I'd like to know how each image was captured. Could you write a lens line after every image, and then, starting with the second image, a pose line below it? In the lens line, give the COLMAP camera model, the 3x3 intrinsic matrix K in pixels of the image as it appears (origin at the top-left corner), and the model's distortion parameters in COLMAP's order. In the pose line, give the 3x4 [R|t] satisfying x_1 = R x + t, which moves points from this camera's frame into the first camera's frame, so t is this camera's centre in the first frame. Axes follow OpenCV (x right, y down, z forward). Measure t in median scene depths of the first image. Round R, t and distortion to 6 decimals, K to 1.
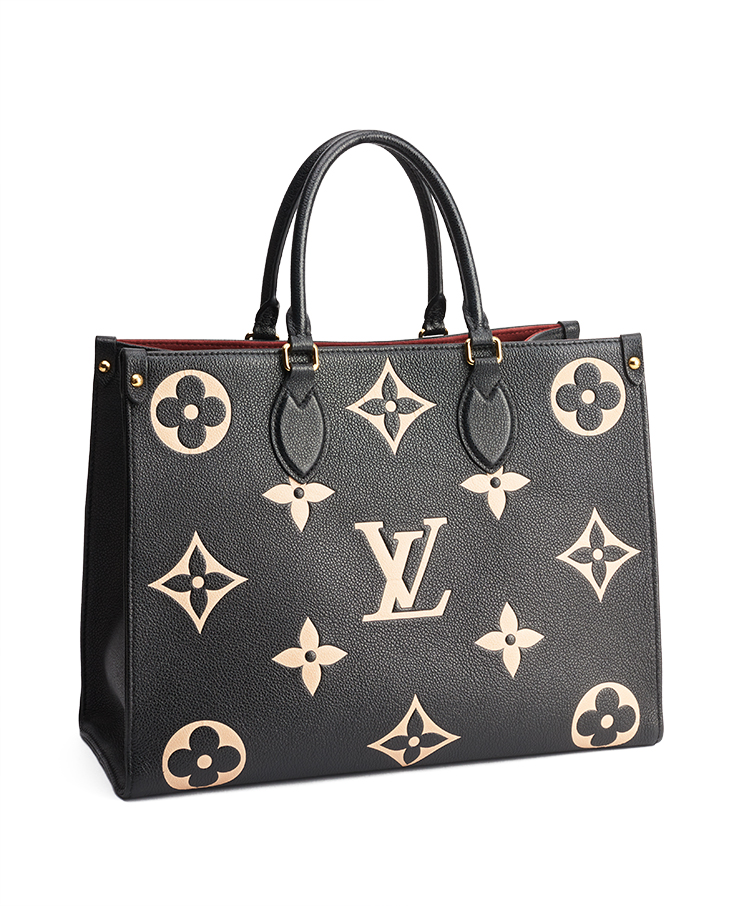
lens RADIAL K [[1945.2, 0, 374.4], [0, 1945.2, 271.1], [0, 0, 1]] dist [-0.071197, -0.764971]
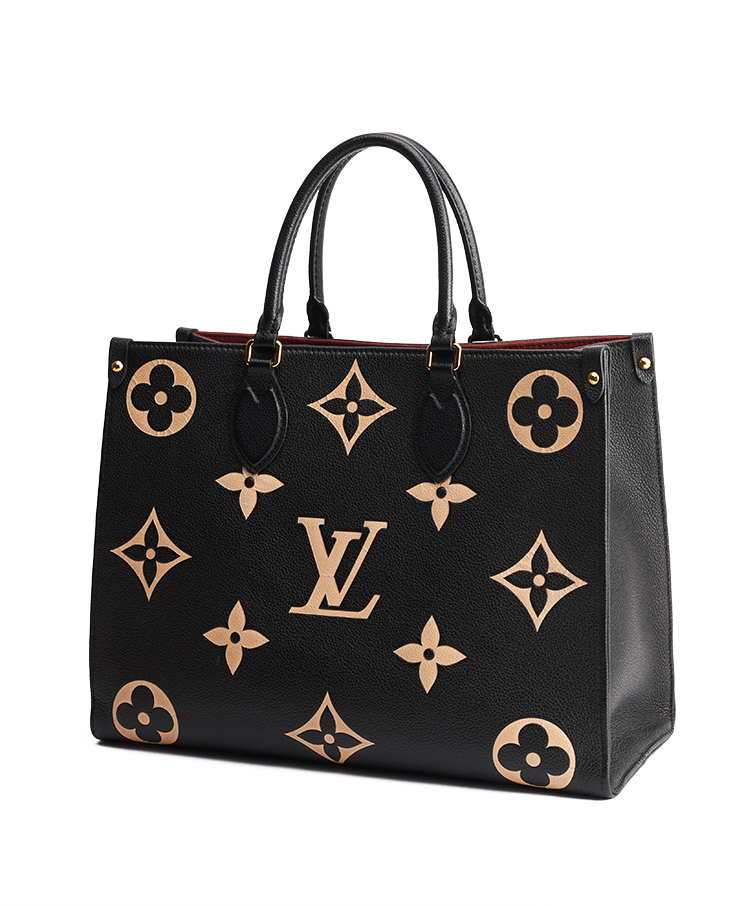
lens RADIAL K [[1945.2, 0, 374.4], [0, 1945.2, 271.1], [0, 0, 1]] dist [-0.071197, -0.764971]
pose [[0.749270, 0.018075, -0.662019, 0.690891], [-0.018298, 0.999811, 0.006588, -0.007735], [0.662012, 0.007177, 0.749459, 0.252725]]
